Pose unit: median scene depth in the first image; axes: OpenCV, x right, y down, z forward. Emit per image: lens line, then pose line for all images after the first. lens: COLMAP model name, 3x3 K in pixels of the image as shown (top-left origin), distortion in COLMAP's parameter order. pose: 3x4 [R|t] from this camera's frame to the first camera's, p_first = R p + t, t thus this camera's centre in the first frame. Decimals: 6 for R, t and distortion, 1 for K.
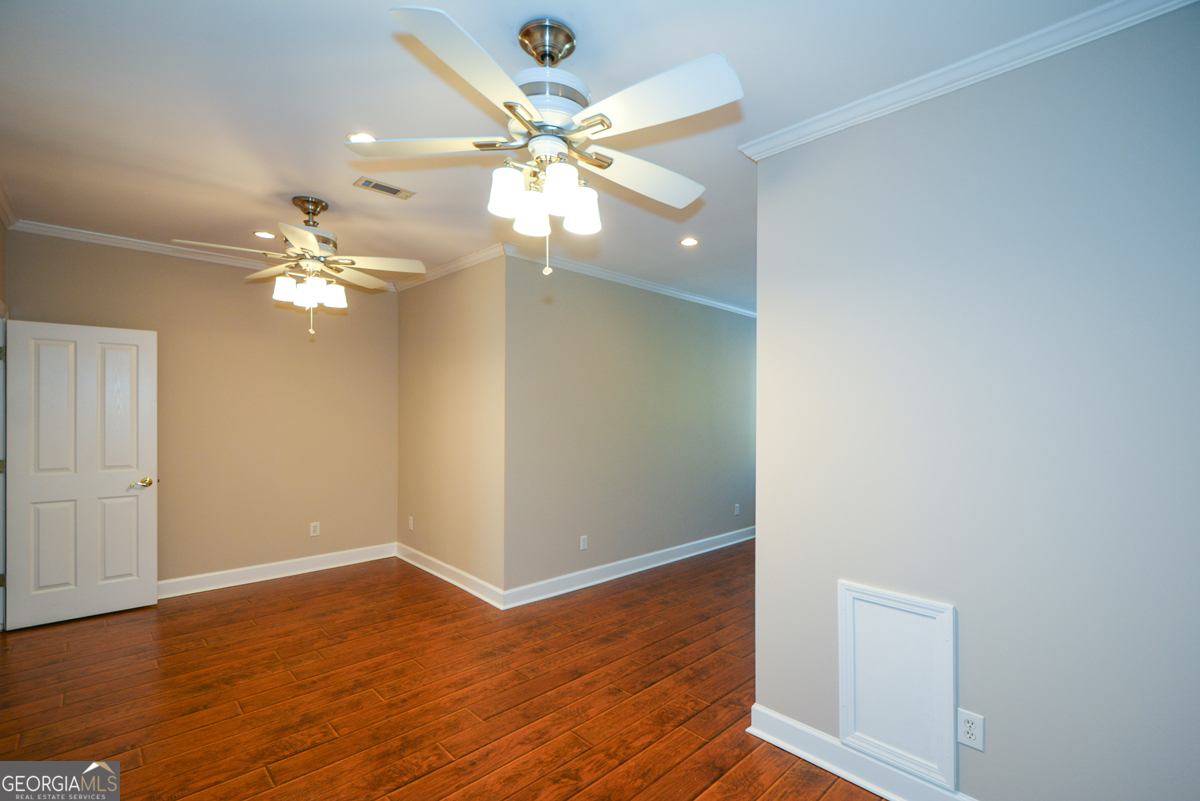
lens RADIAL K [[533.3, 0, 598.3], [0, 533.3, 422.1], [0, 0, 1]] dist [-0.001926, -0.000264]
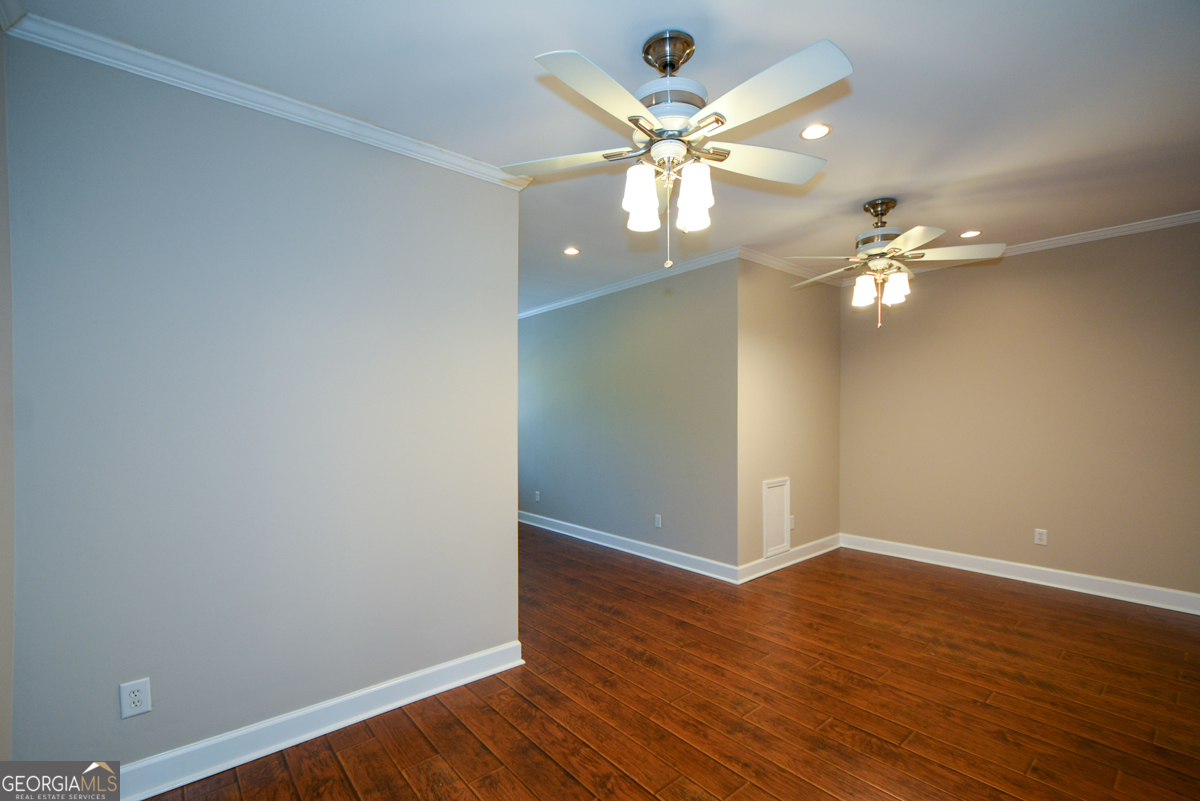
lens RADIAL K [[533.3, 0, 598.3], [0, 533.3, 422.1], [0, 0, 1]] dist [-0.001926, -0.000264]
pose [[0.069532, -0.035637, 0.996943, -1.223268], [0.038532, 0.998712, 0.033013, -0.022446], [-0.996835, 0.036119, 0.070815, 1.089828]]
